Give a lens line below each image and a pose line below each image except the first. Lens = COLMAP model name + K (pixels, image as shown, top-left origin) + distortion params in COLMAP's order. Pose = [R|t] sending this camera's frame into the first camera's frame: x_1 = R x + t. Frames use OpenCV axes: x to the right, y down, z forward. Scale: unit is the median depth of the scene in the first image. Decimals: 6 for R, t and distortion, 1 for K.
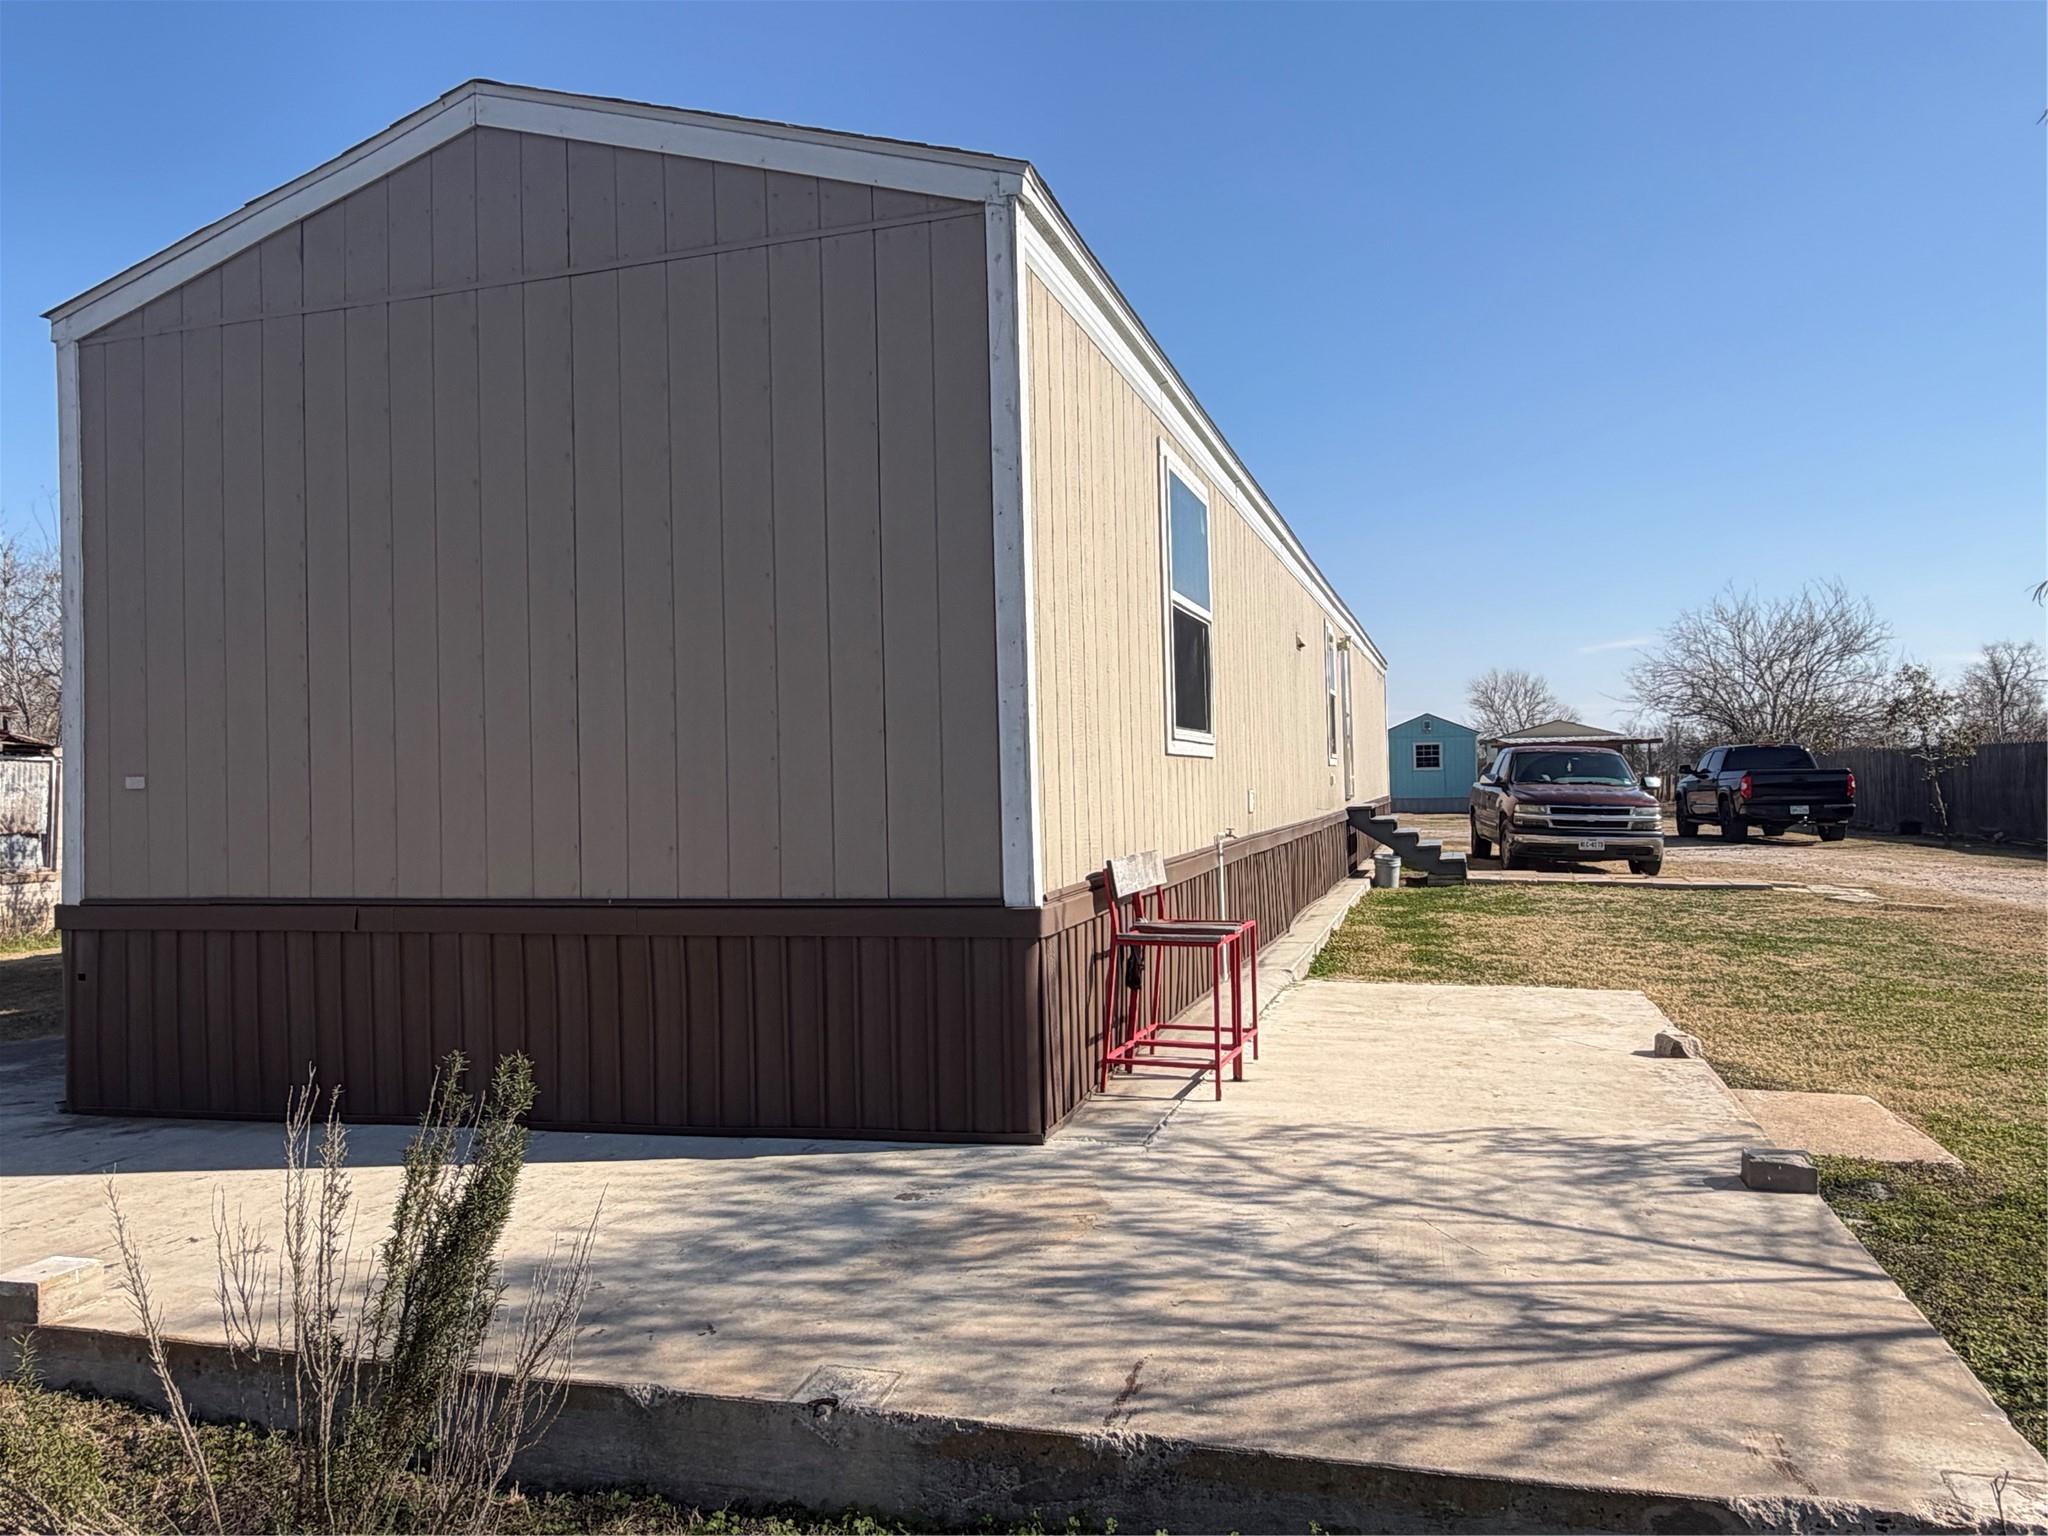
lens RADIAL K [[1450.5, 0, 1029.7], [0, 1450.5, 764.8], [0, 0, 1]] dist [0.008089, 0.001479]
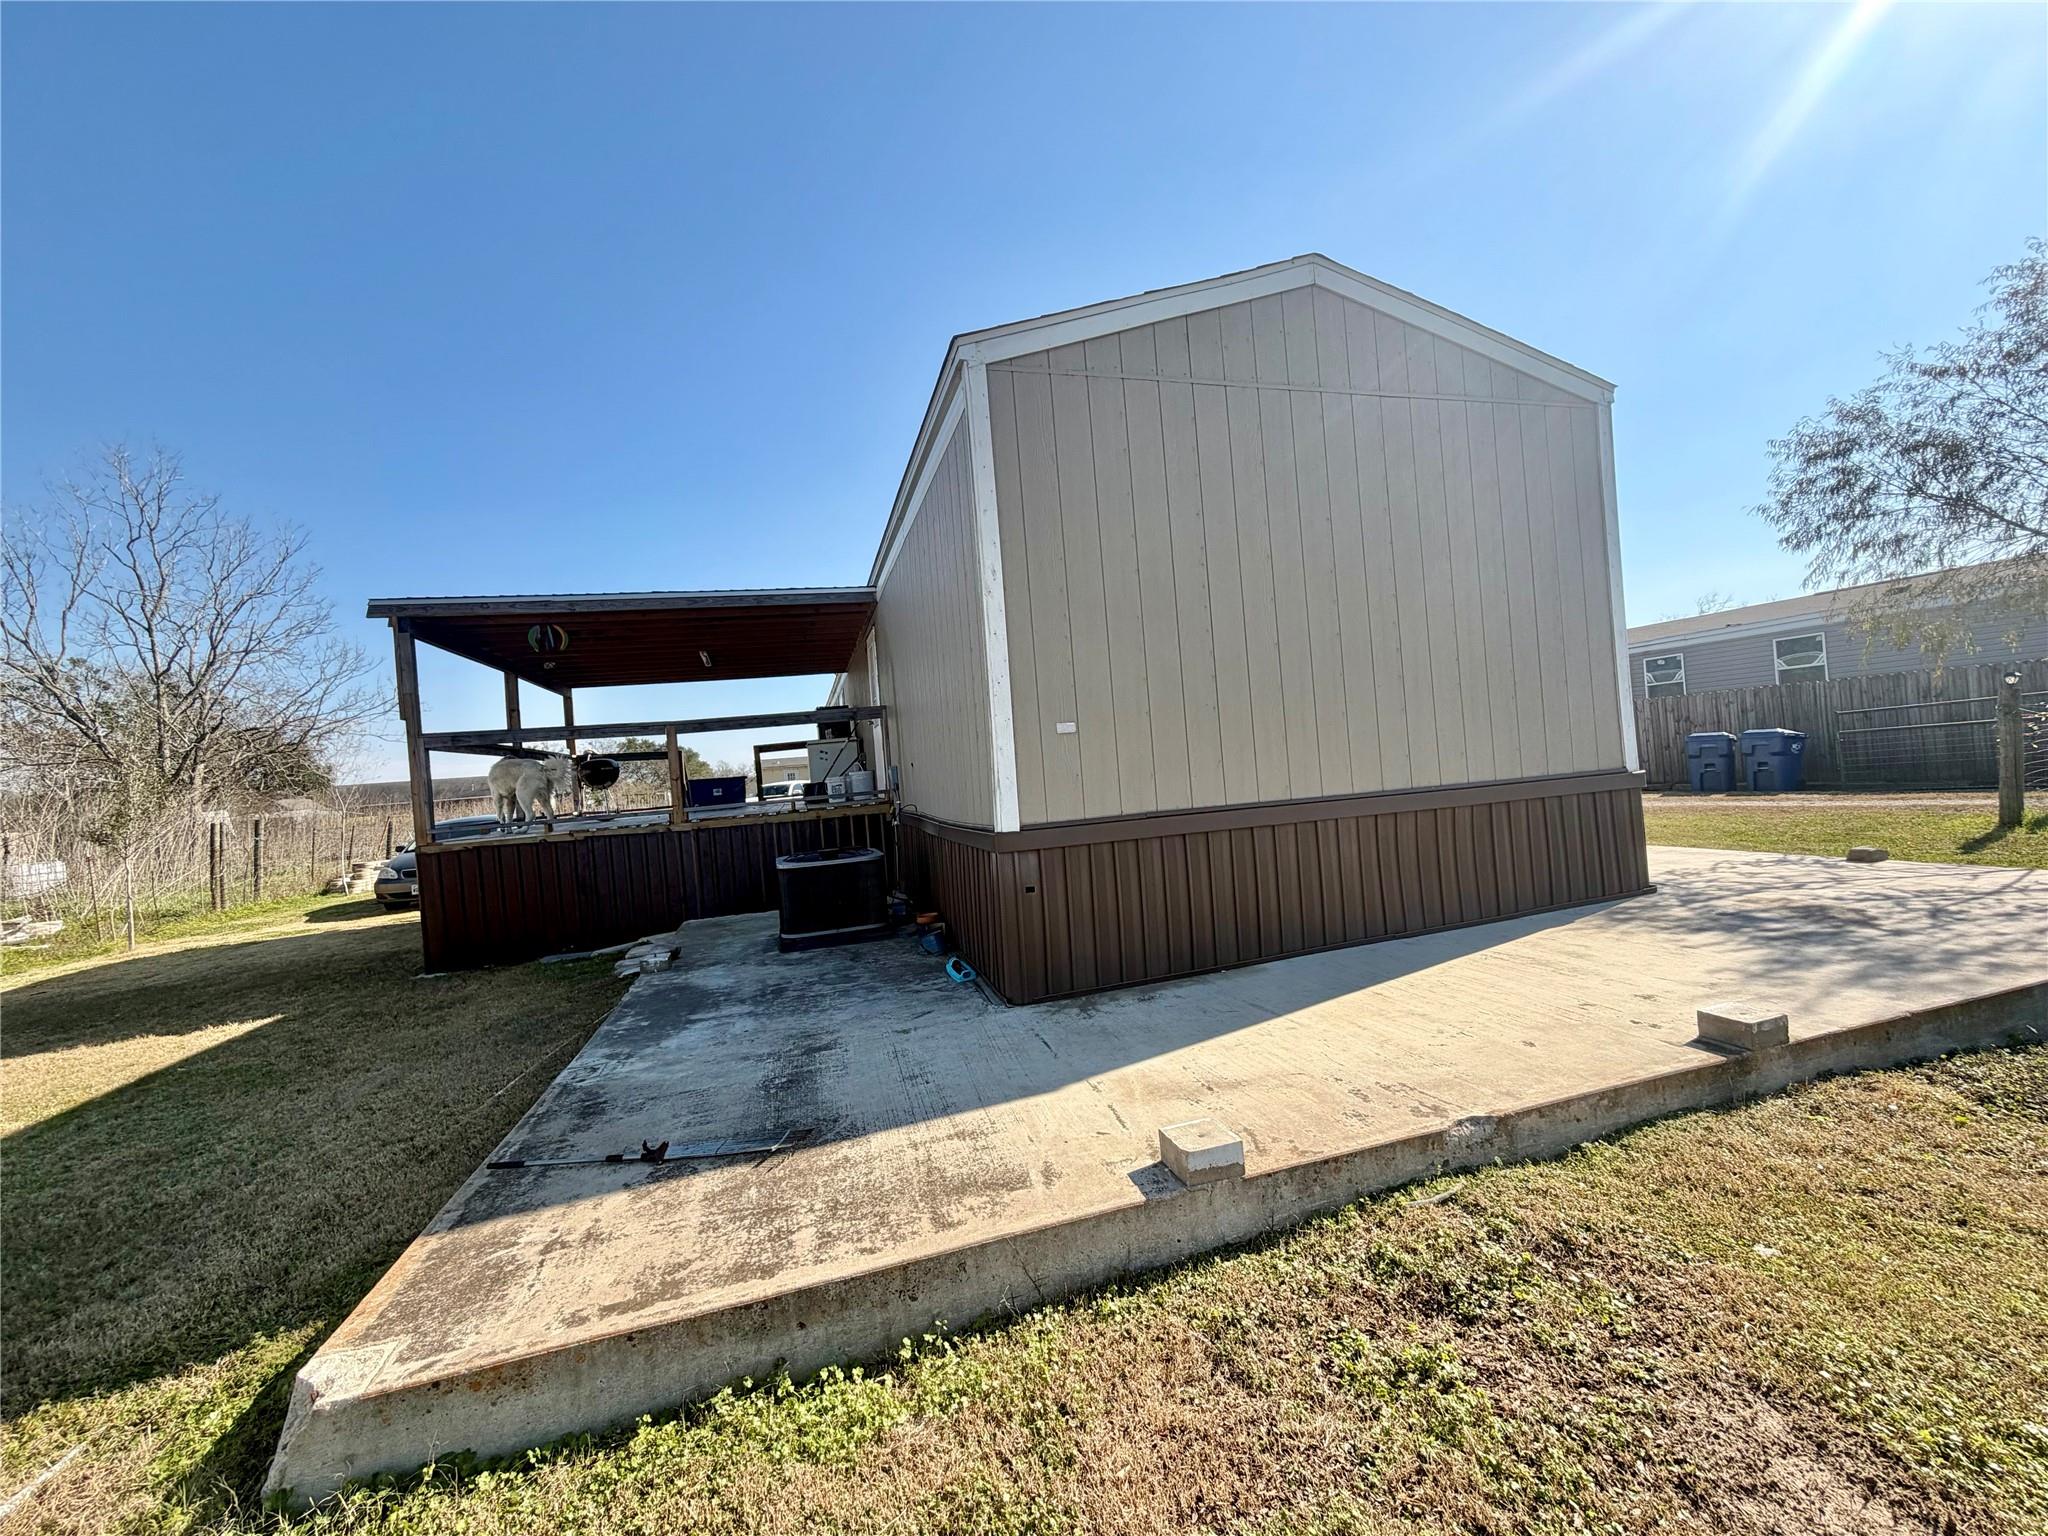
lens RADIAL K [[816.9, 0, 1025.7], [0, 816.9, 765.3], [0, 0, 1]] dist [-0.000649, -0.000240]
pose [[0.832993, -0.037894, 0.551985, -1.022630], [0.044504, 0.999008, 0.001421, 0.041678], [-0.551491, 0.023382, 0.833853, 0.428028]]
